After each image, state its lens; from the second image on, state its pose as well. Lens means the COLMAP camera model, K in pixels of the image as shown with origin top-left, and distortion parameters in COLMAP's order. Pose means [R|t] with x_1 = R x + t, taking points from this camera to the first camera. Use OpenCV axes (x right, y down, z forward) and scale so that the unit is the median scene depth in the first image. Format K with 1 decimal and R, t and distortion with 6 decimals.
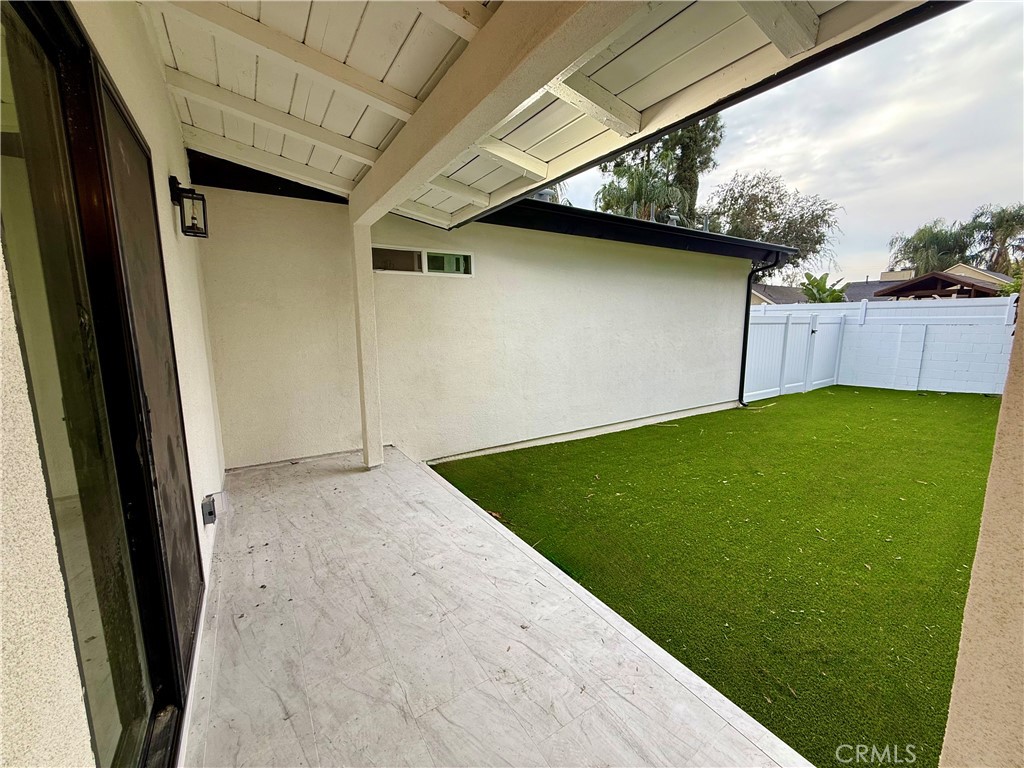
lens RADIAL K [[410.8, 0, 512.0], [0, 410.8, 384.0], [0, 0, 1]] dist [0.000169, 0.000270]
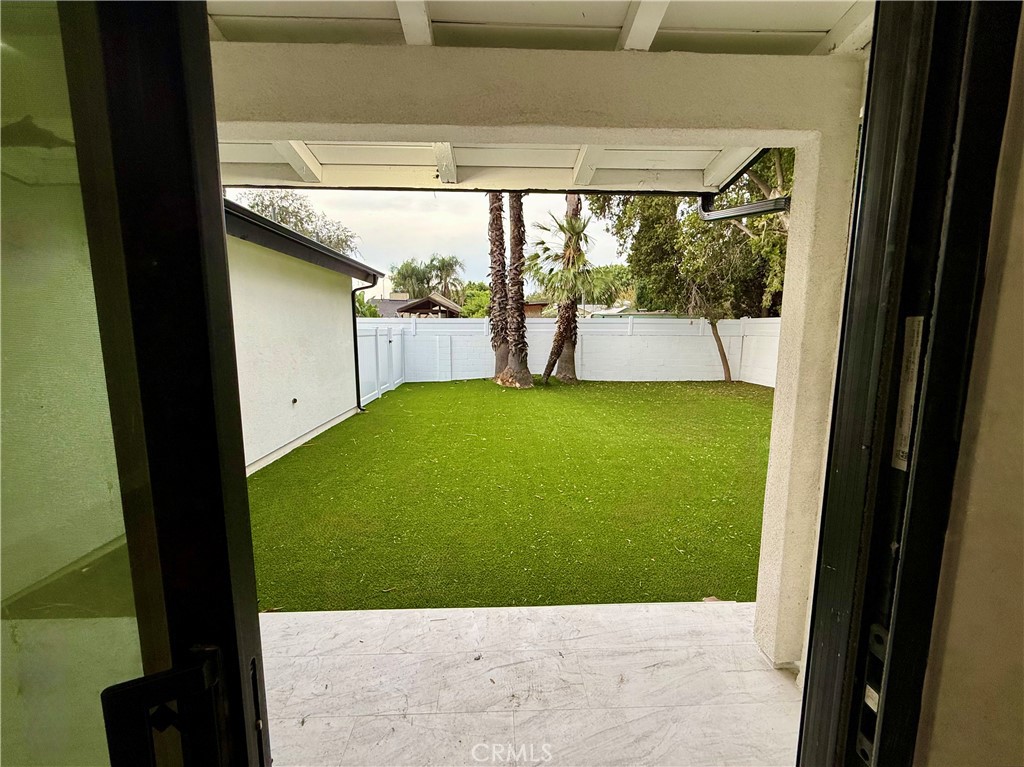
lens RADIAL K [[410.8, 0, 512.0], [0, 410.8, 383.5], [0, 0, 1]] dist [0.000169, 0.000270]
pose [[0.506776, -0.108836, 0.855180, -0.320294], [0.124723, 0.990818, 0.052188, -0.050891], [-0.853008, 0.080213, 0.515697, 0.161402]]
